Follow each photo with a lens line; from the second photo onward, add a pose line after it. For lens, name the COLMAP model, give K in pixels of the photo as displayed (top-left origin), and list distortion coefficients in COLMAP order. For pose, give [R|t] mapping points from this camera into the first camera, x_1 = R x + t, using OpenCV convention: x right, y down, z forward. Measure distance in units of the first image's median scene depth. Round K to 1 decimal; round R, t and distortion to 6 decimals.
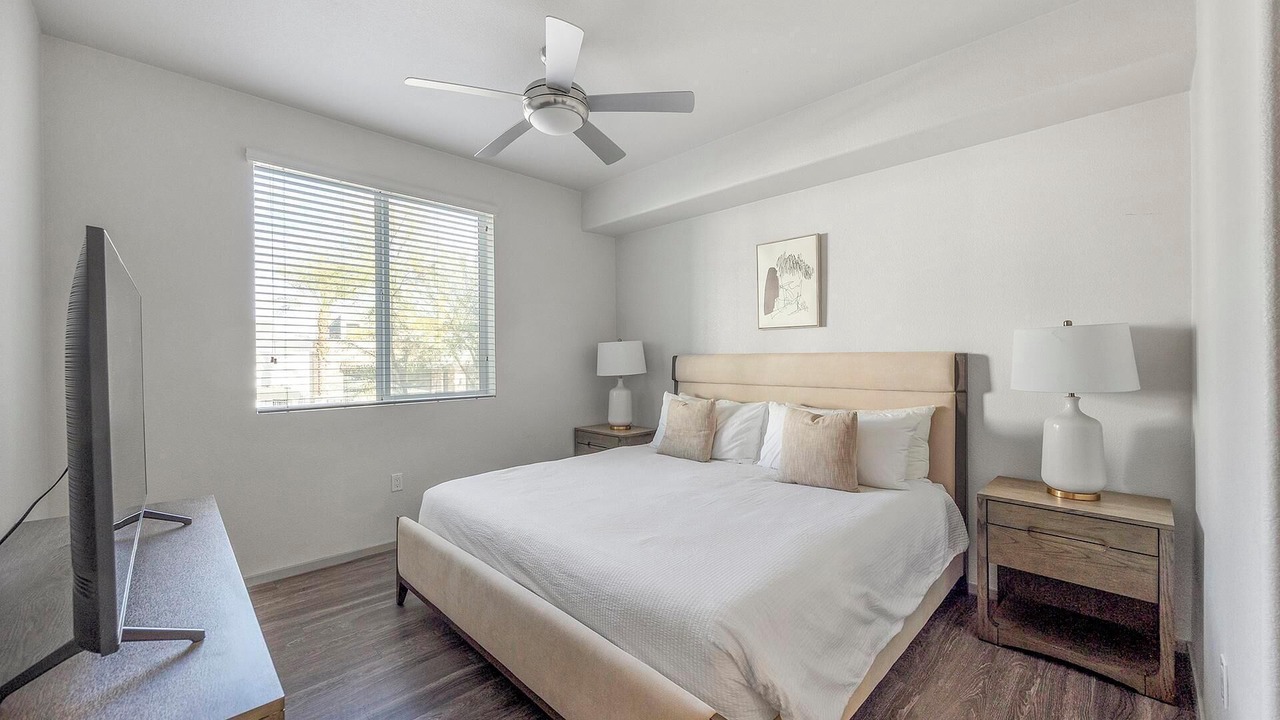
lens RADIAL K [[482.5, 0, 650.0], [0, 482.5, 354.0], [0, 0, 1]] dist [-0.008192, 0.000231]
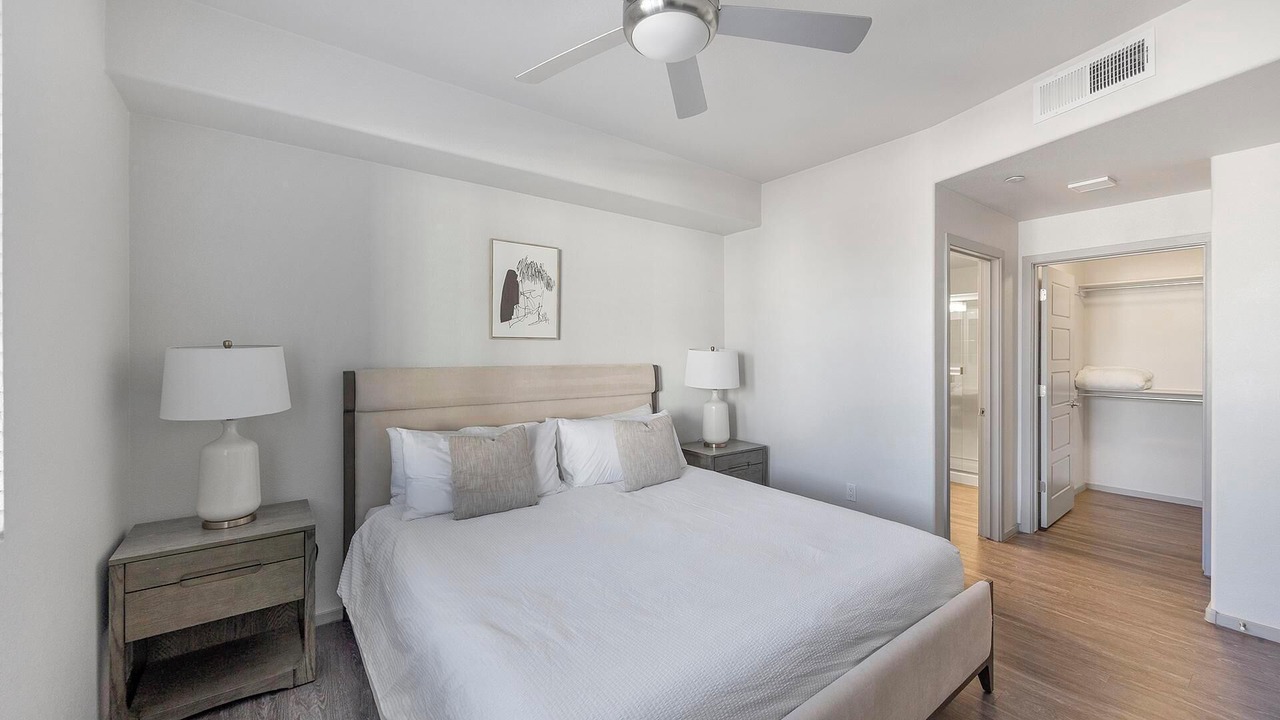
lens RADIAL K [[482.5, 0, 642.1], [0, 482.5, 352.8], [0, 0, 1]] dist [-0.008192, 0.000231]
pose [[0.149354, 0.008915, 0.988744, -0.600616], [-0.007158, 0.999943, -0.007935, -0.021518], [-0.988758, -0.005892, 0.149410, 0.642772]]
